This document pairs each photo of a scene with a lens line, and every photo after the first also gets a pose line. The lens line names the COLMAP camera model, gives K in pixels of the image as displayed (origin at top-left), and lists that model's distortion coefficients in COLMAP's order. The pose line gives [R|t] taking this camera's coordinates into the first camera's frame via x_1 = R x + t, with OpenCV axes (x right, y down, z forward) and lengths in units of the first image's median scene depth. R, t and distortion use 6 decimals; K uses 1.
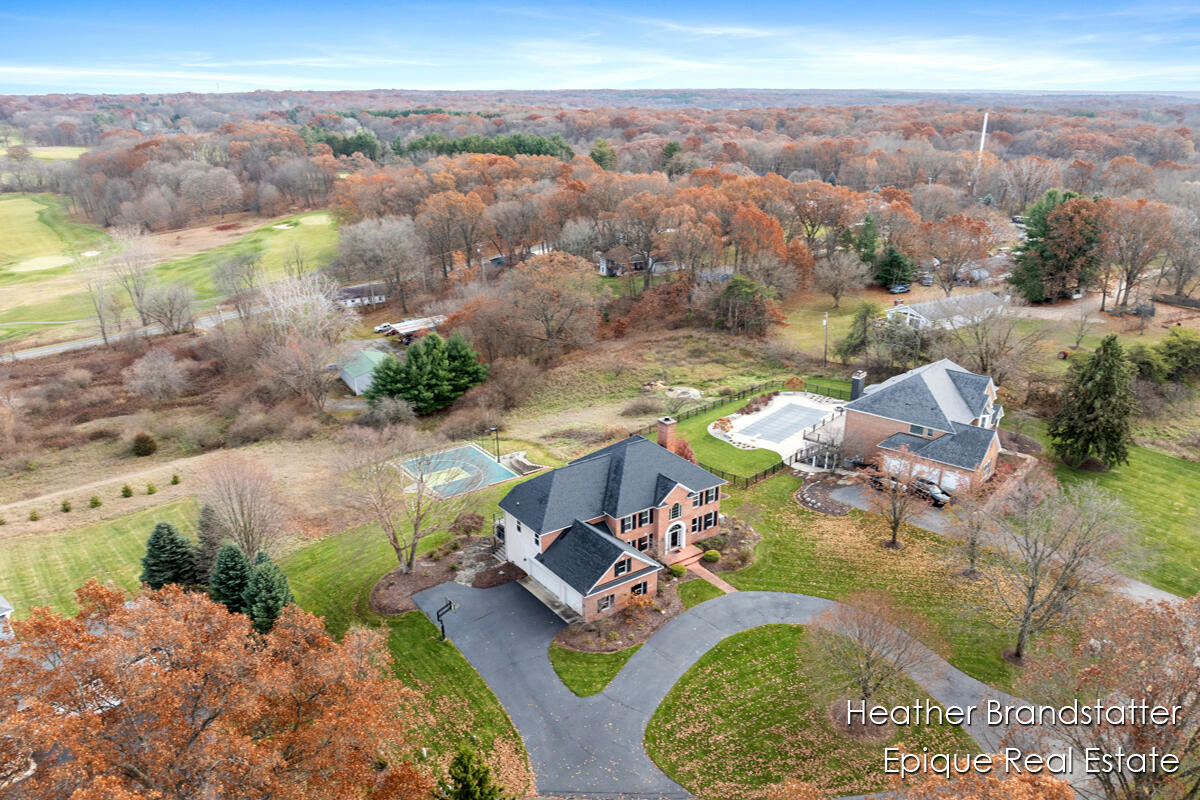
lens RADIAL K [[792.9, 0, 623.5], [0, 792.9, 466.2], [0, 0, 1]] dist [-0.027038, 0.001182]
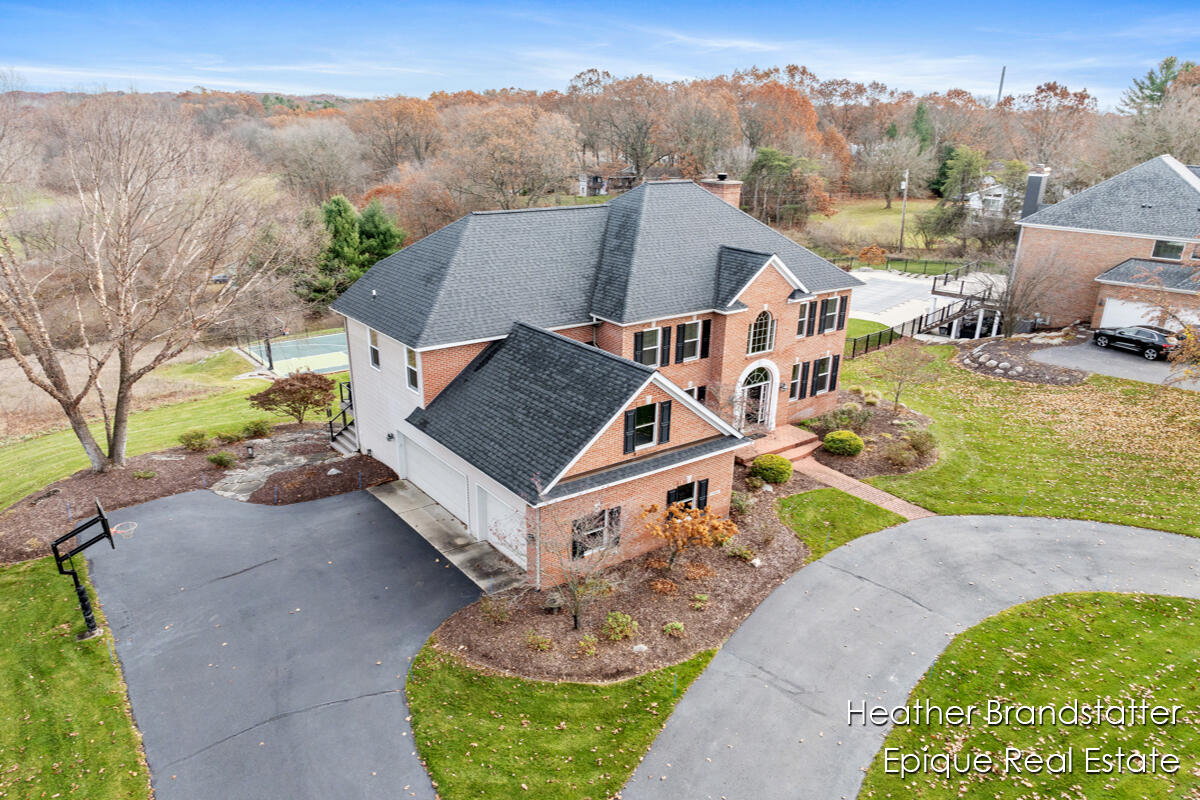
lens RADIAL K [[831.3, 0, 626.5], [0, 831.3, 457.3], [0, 0, 1]] dist [-0.039947, 0.005312]
pose [[0.999469, 0.010098, 0.030981, -0.018162], [-0.009983, 0.999943, -0.003860, 0.124561], [-0.031019, 0.003549, 0.999513, 0.563132]]
